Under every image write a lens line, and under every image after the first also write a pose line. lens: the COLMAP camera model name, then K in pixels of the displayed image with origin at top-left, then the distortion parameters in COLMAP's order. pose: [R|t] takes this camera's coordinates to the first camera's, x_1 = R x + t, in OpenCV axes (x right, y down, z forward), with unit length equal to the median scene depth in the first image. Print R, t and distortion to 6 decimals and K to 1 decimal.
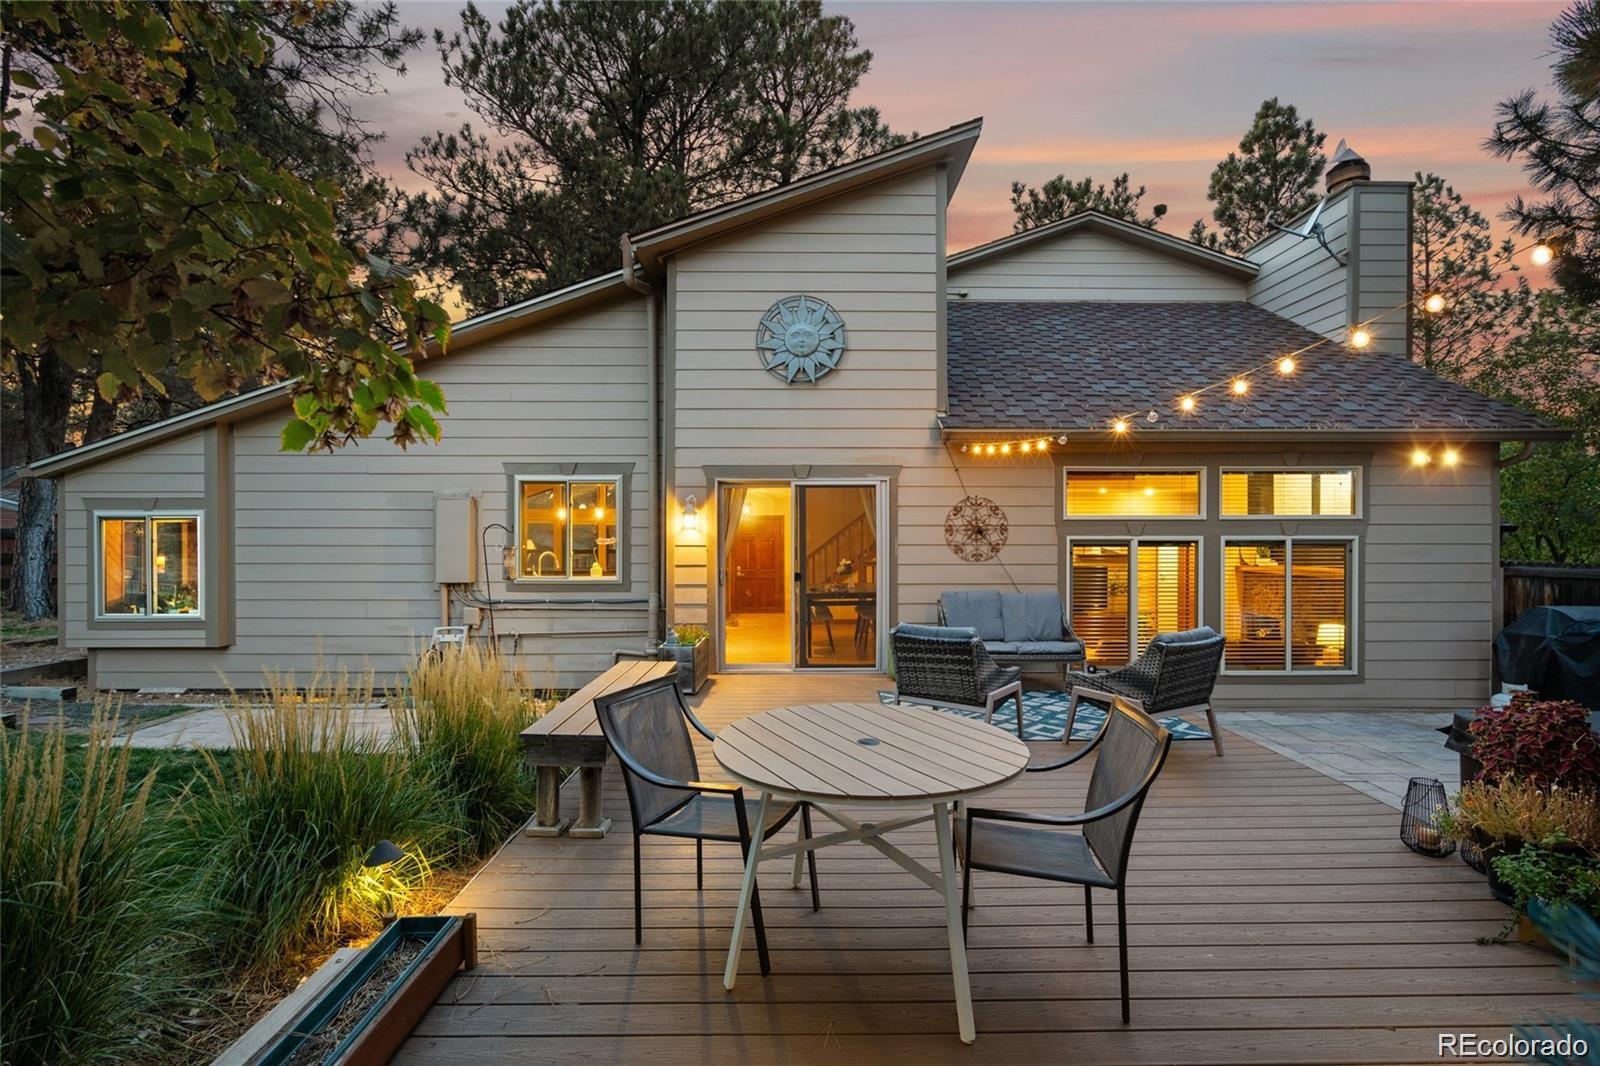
lens RADIAL K [[718.6, 0, 797.6], [0, 718.6, 539.9], [0, 0, 1]] dist [-0.001313, 0.000222]
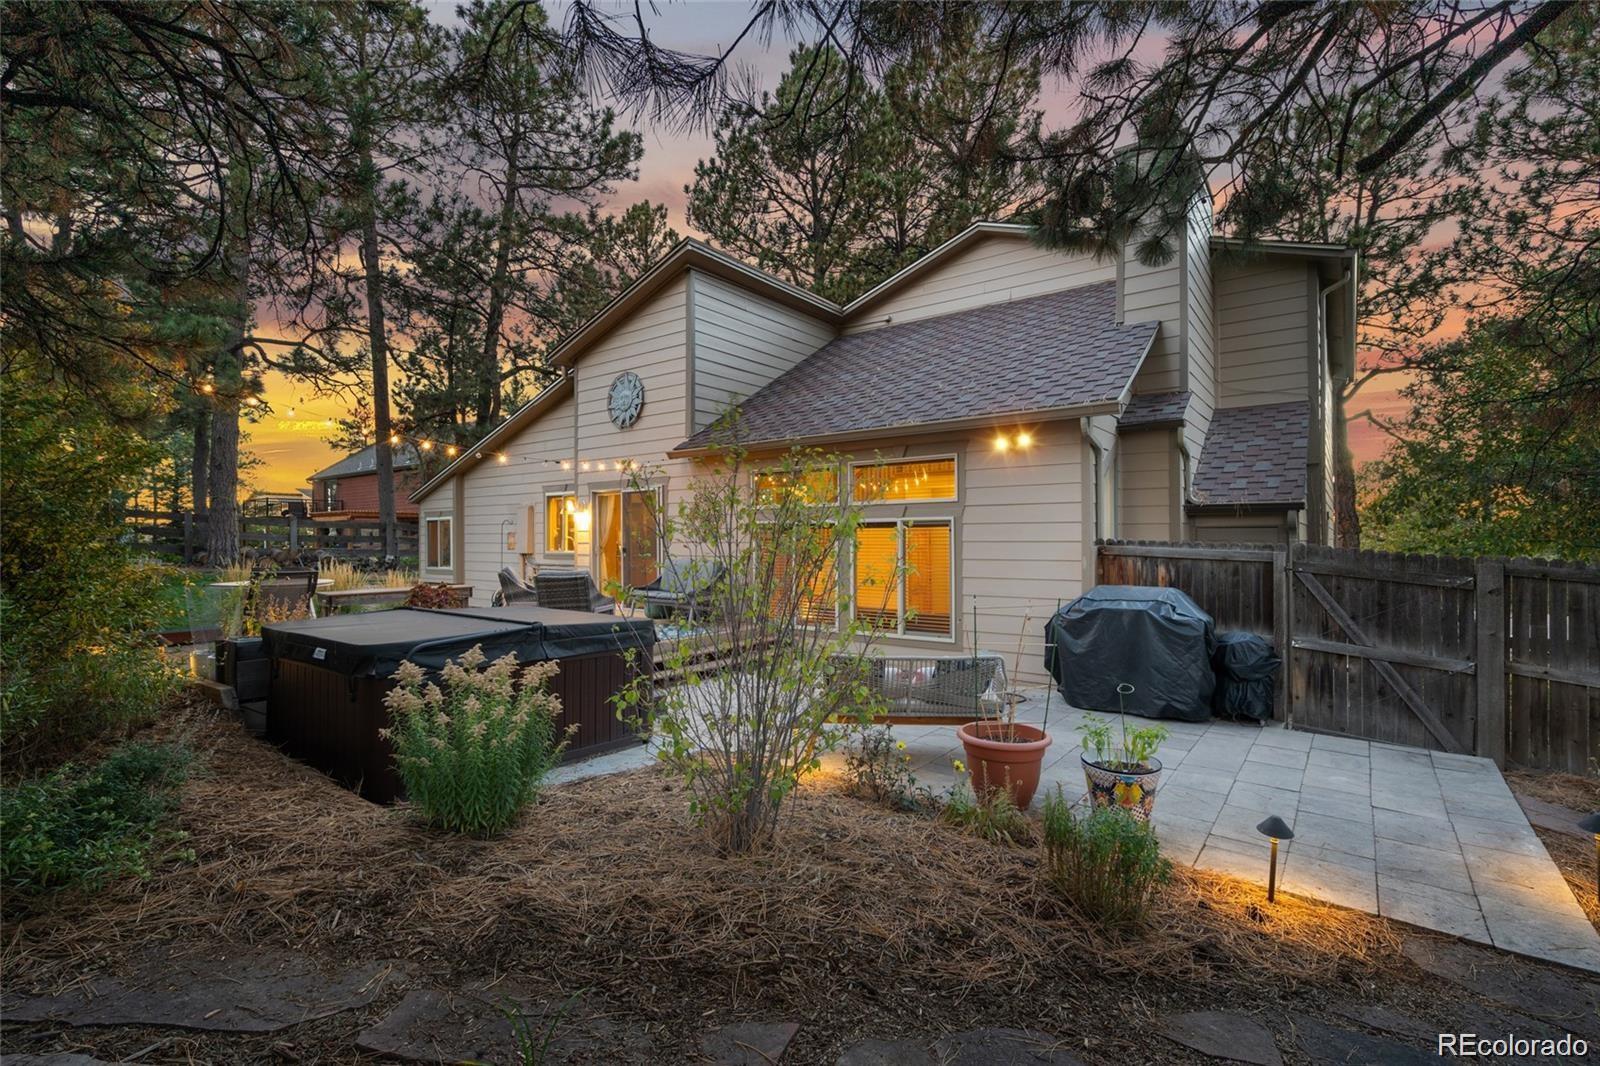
lens RADIAL K [[718.6, 0, 797.6], [0, 718.6, 539.9], [0, 0, 1]] dist [-0.001313, 0.000222]
pose [[0.796155, -0.002006, -0.605090, 1.253814], [-0.002067, 0.999980, -0.006036, 0.036574], [0.605089, 0.006057, 0.796135, -0.028490]]
